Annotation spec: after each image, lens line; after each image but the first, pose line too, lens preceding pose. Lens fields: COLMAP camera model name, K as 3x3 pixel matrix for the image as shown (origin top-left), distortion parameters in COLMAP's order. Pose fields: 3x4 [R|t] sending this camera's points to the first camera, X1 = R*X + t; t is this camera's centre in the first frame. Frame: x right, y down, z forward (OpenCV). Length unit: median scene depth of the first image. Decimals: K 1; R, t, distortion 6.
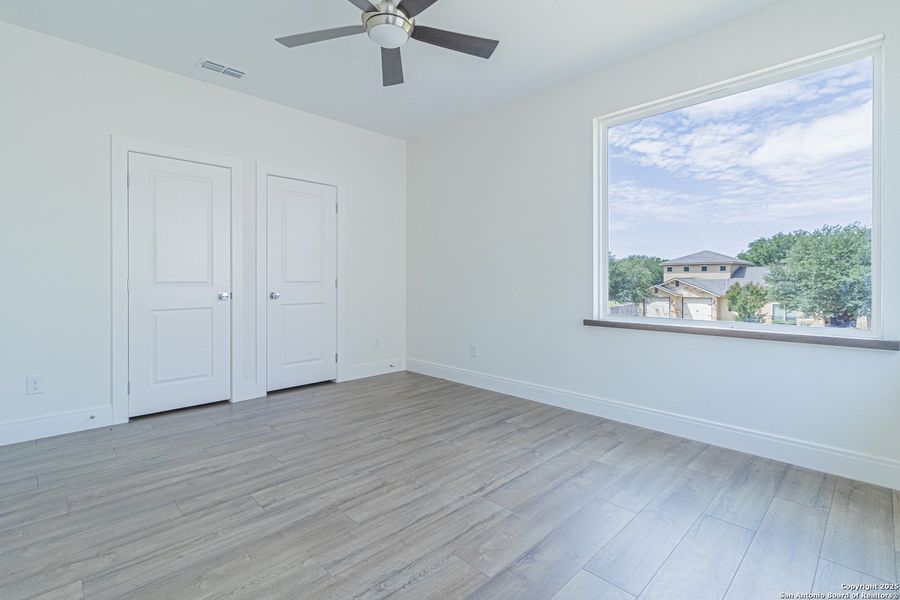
lens RADIAL K [[416.0, 0, 447.0], [0, 416.0, 290.3], [0, 0, 1]] dist [0.003097, 0.000210]
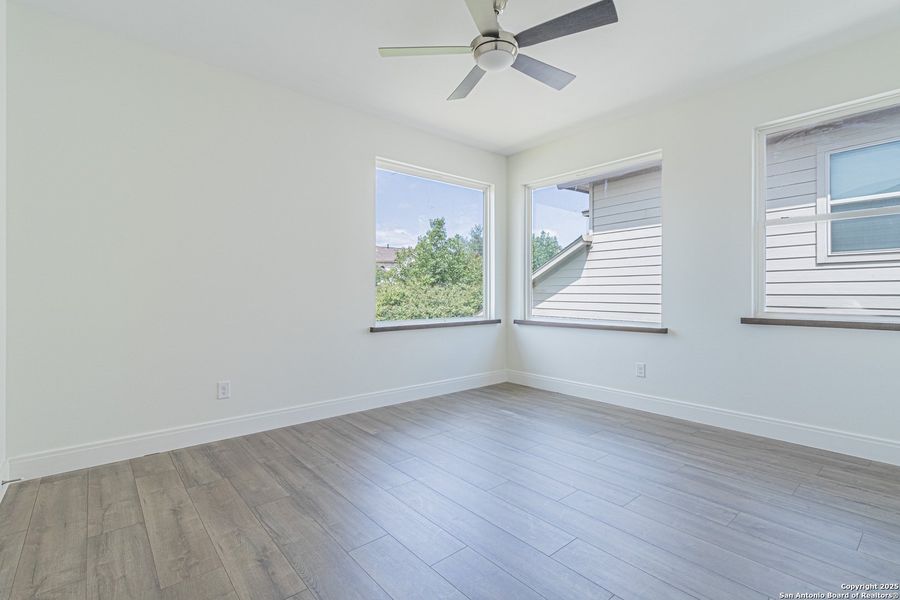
lens RADIAL K [[429.1, 0, 448.9], [0, 429.1, 294.8], [0, 0, 1]] dist [0.002161, 0.000155]
pose [[0.062086, -0.005402, 0.998056, -1.203604], [0.021995, 0.999750, 0.004043, -0.027231], [-0.997828, 0.021701, 0.062189, 1.026237]]
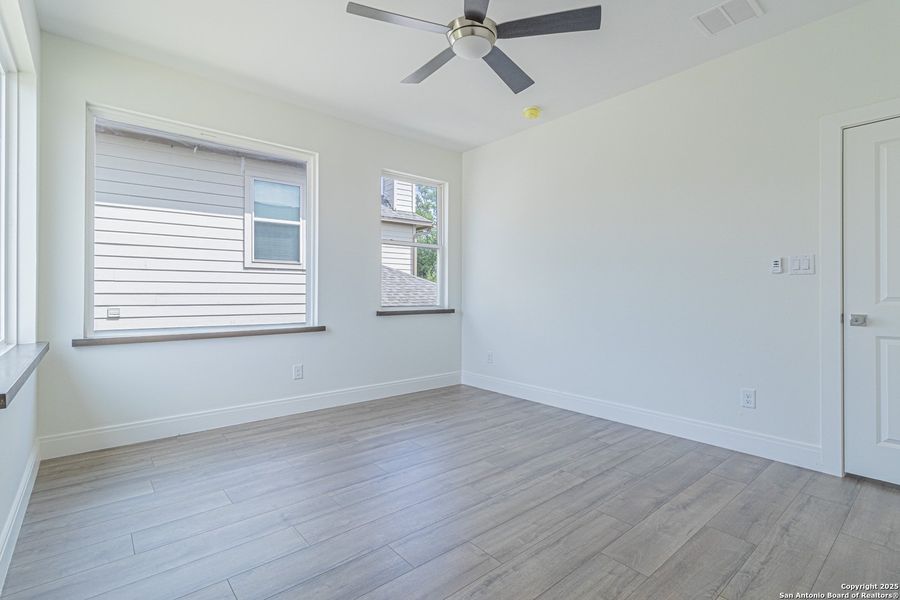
lens RADIAL K [[422.0, 0, 467.3], [0, 422.0, 293.9], [0, 0, 1]] dist [0.003894, 0.000646]
pose [[-0.999389, -0.005001, 0.034588, -0.163917], [-0.004177, 0.999707, 0.023860, -0.045877], [-0.034697, 0.023701, -0.999117, 1.968900]]
